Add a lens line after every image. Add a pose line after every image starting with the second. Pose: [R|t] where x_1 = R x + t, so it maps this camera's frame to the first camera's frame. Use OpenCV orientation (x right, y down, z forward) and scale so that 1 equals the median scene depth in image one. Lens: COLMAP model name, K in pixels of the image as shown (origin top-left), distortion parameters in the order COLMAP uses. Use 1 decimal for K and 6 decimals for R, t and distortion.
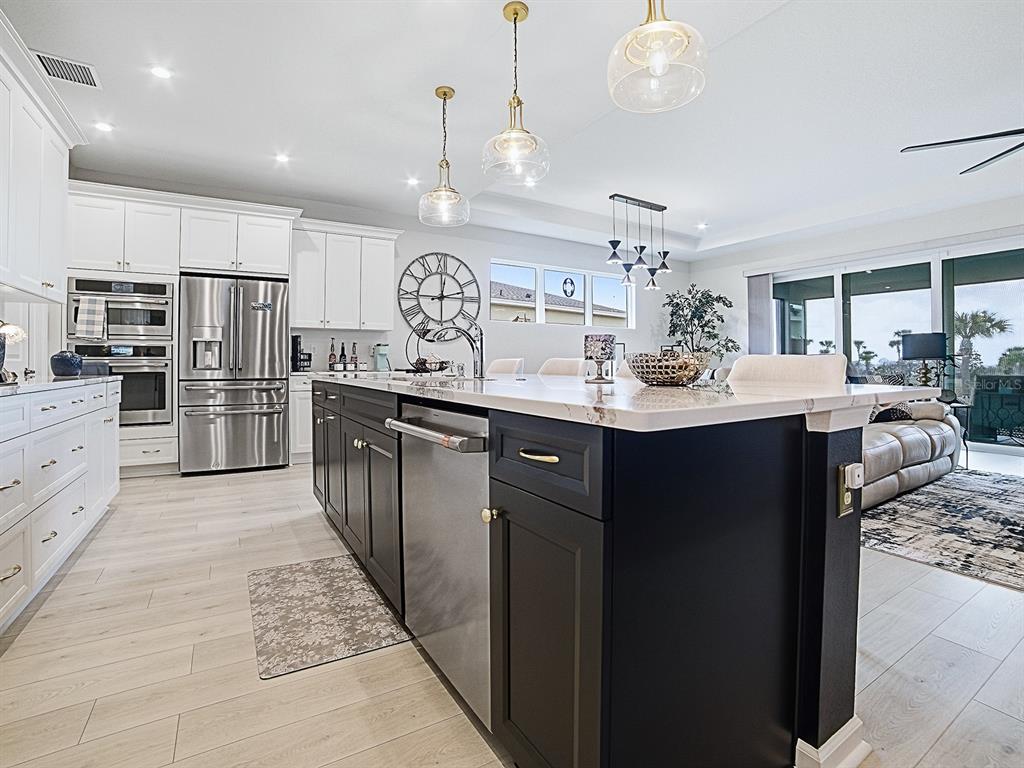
lens RADIAL K [[484.4, 0, 516.8], [0, 484.4, 360.2], [0, 0, 1]] dist [-0.134656, 0.054018]
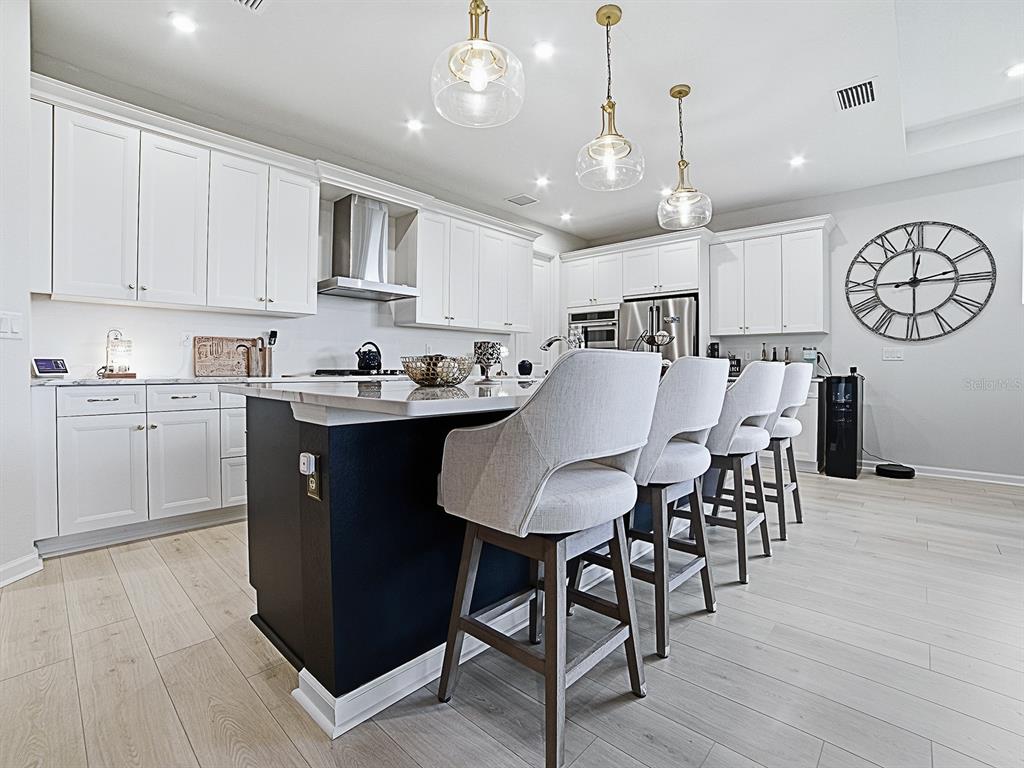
lens RADIAL K [[477.5, 0, 516.5], [0, 477.5, 371.5], [0, 0, 1]] dist [-0.103545, 0.039534]
pose [[0.270555, 0.010864, -0.962643, 0.519148], [0.000430, 0.999935, 0.011405, 0.001593], [0.962704, -0.003500, 0.270533, 0.308908]]
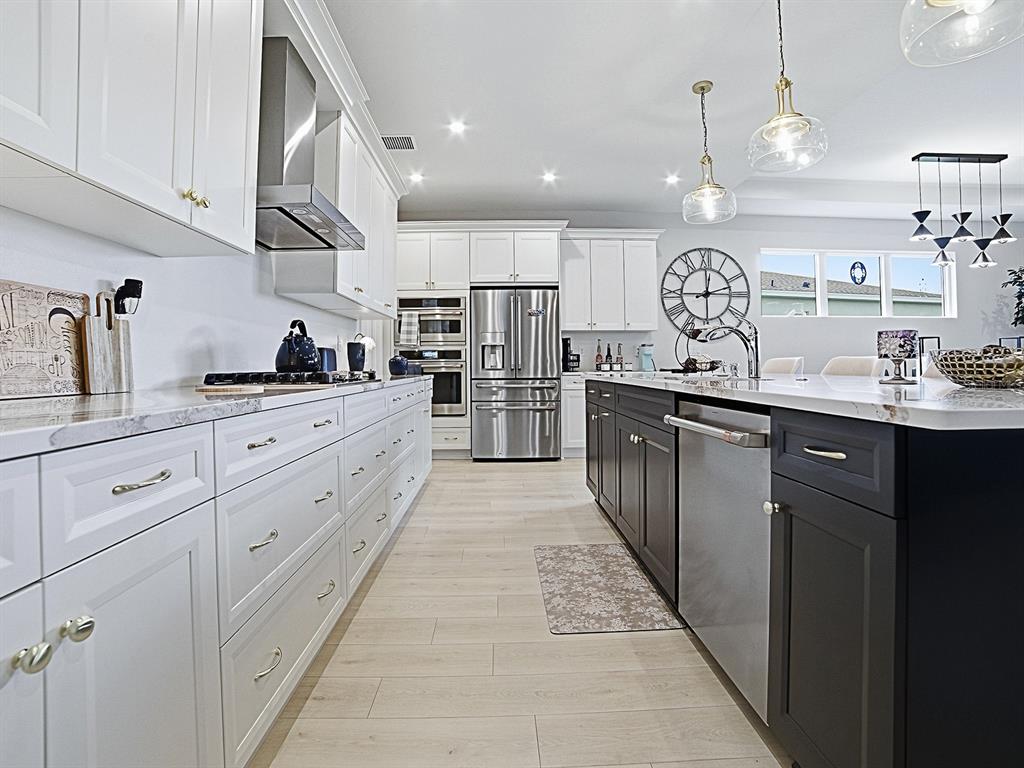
lens RADIAL K [[499.1, 0, 516.0], [0, 499.1, 351.3], [0, 0, 1]] dist [-0.106311, 0.042796]
pose [[0.867856, -0.017746, -0.496499, -0.003194], [0.009083, 0.999762, -0.019857, -0.000923], [0.496733, 0.012723, 0.867810, -0.052539]]
